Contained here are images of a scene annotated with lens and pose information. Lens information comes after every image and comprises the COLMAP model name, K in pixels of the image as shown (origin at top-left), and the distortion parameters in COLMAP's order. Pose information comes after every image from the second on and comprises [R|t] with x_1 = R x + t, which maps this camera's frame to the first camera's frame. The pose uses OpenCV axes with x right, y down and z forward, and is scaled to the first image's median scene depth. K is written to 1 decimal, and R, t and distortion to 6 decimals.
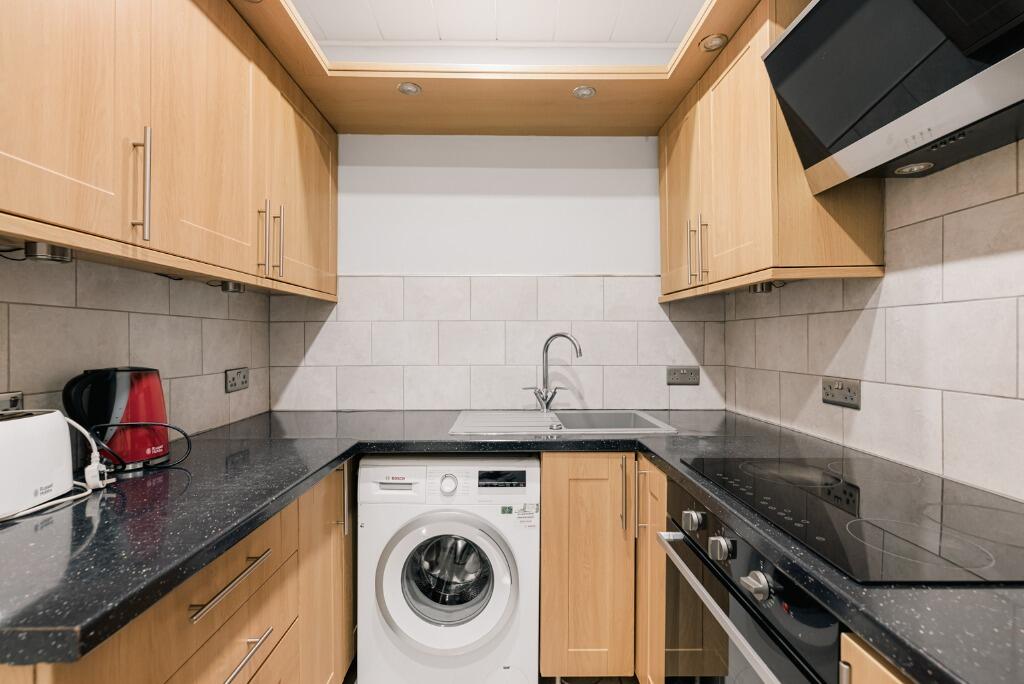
lens RADIAL K [[440.1, 0, 515.5], [0, 440.1, 341.5], [0, 0, 1]] dist [-0.000279, 0.000538]
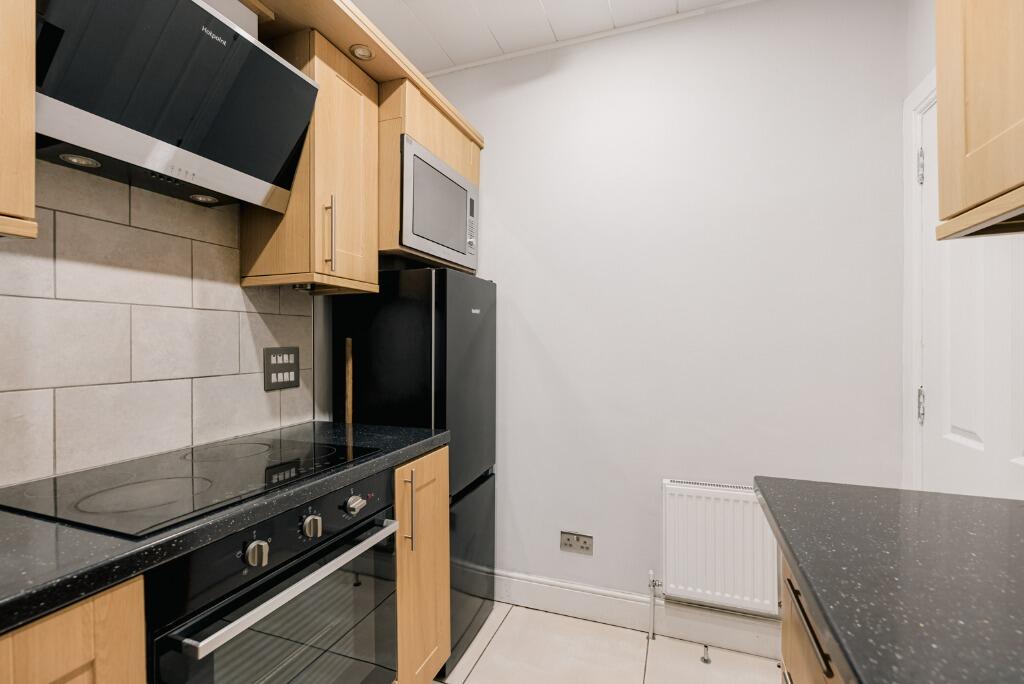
lens RADIAL K [[440.1, 0, 515.5], [0, 440.1, 341.5], [0, 0, 1]] dist [-0.000279, 0.000538]
pose [[-0.930473, 0.004362, 0.366334, -0.346547], [0.004285, 0.999990, -0.001023, 0.012646], [-0.366335, 0.000618, -0.930483, 1.551323]]
